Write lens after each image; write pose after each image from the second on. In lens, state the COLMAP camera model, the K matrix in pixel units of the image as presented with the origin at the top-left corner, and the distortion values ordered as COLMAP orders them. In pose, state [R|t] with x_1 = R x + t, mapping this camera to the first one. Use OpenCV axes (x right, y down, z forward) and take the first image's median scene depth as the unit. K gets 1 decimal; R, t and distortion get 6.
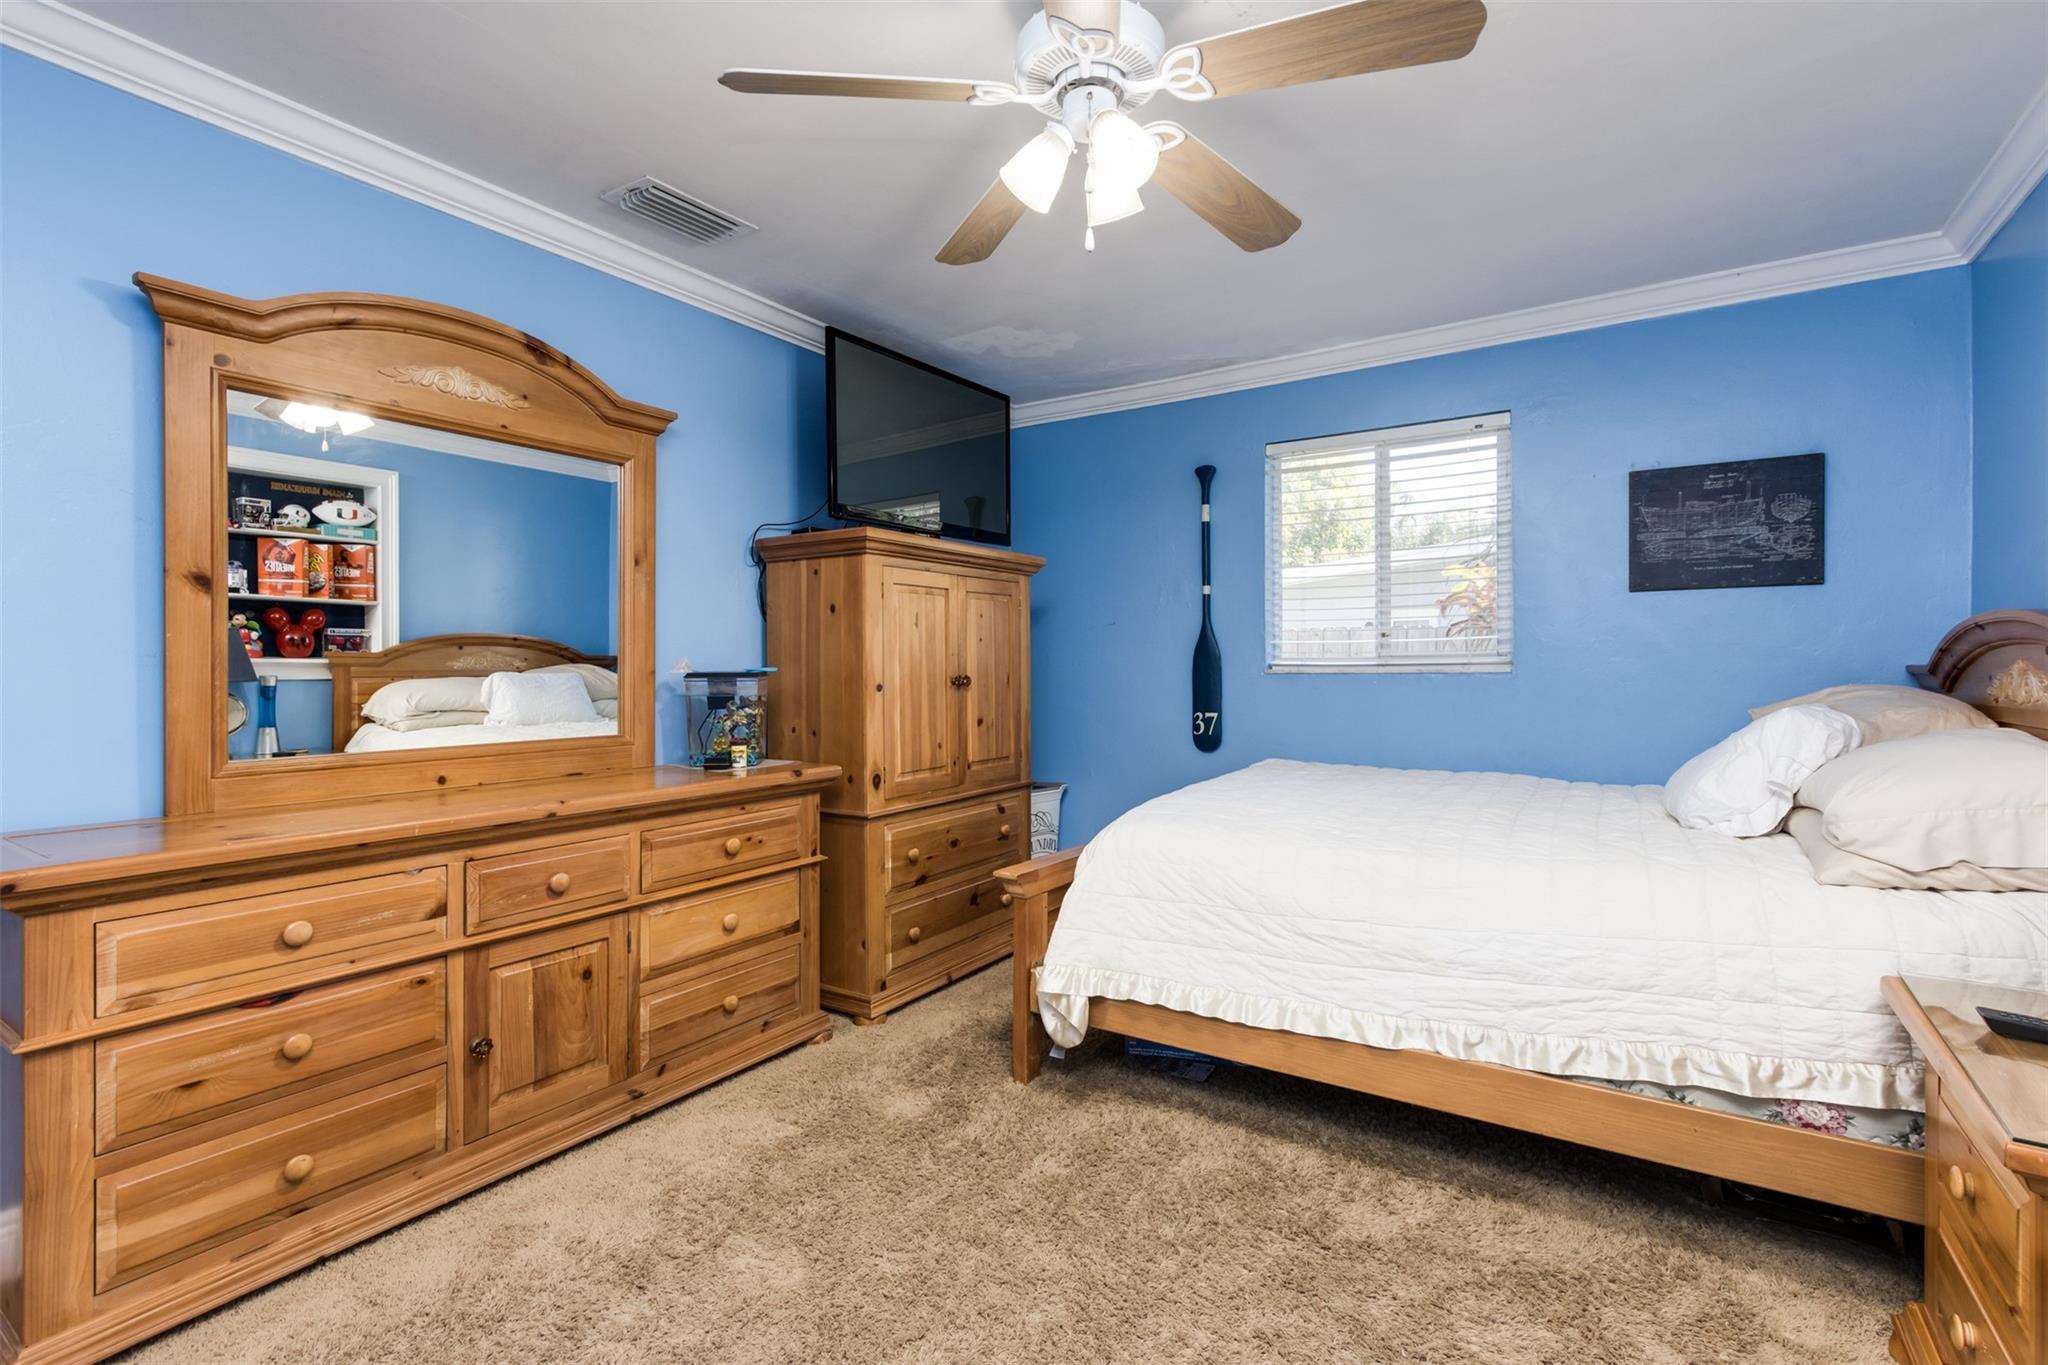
lens RADIAL K [[940.5, 0, 1020.3], [0, 940.5, 671.2], [0, 0, 1]] dist [0.006743, -0.001611]
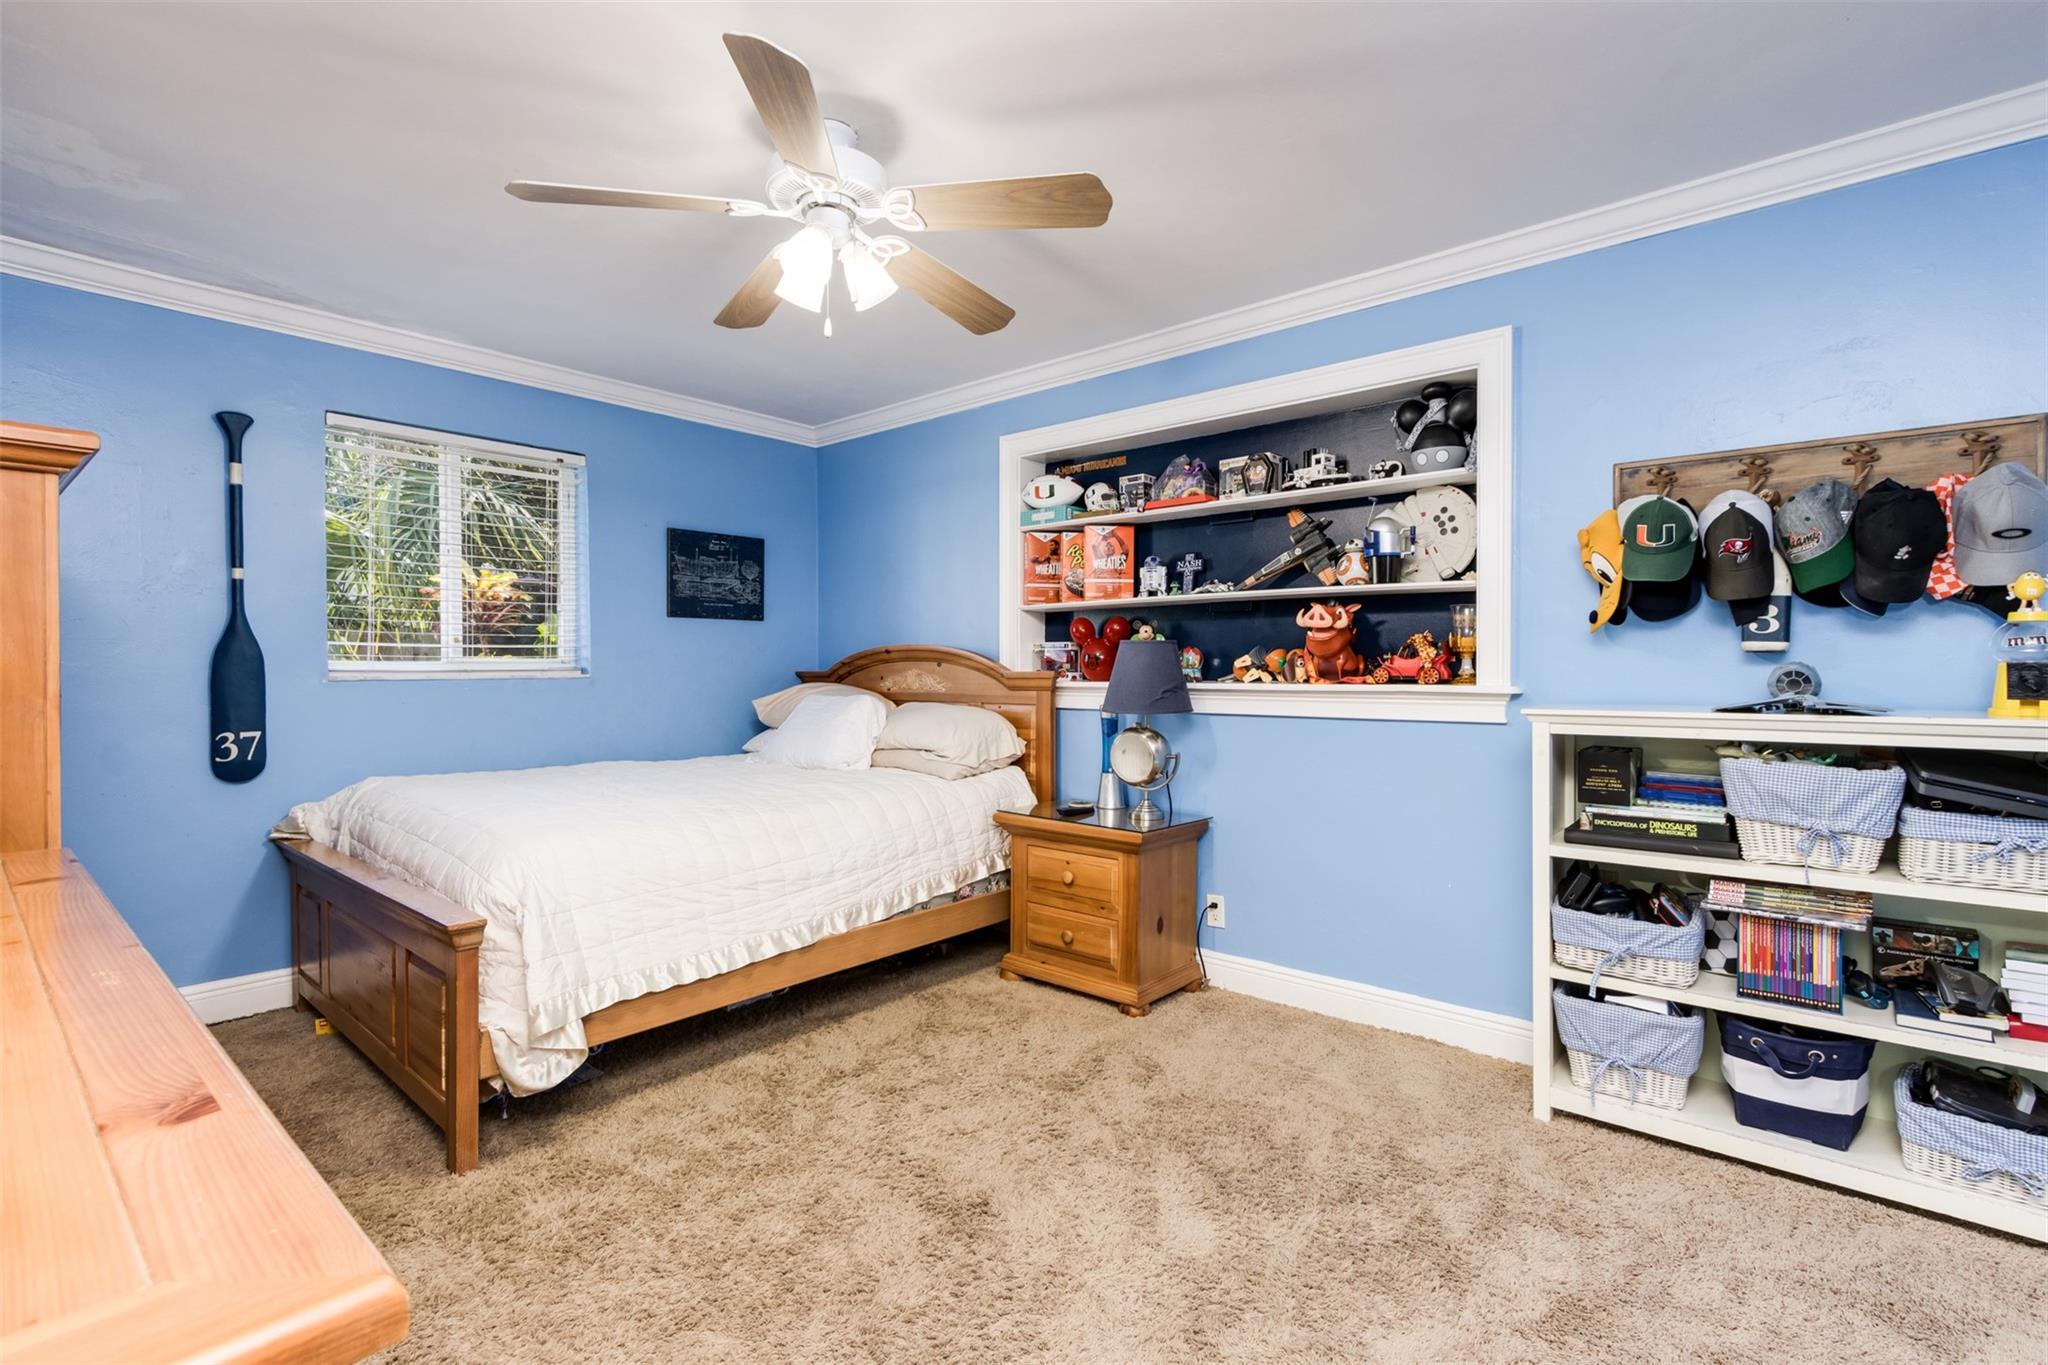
lens RADIAL K [[940.5, 0, 1035.1], [0, 940.5, 678.9], [0, 0, 1]] dist [0.006743, -0.001611]
pose [[0.122937, -0.008186, 0.992381, -0.666052], [0.003941, 0.999962, 0.007760, -0.004450], [-0.992407, 0.002957, 0.122965, 0.341903]]
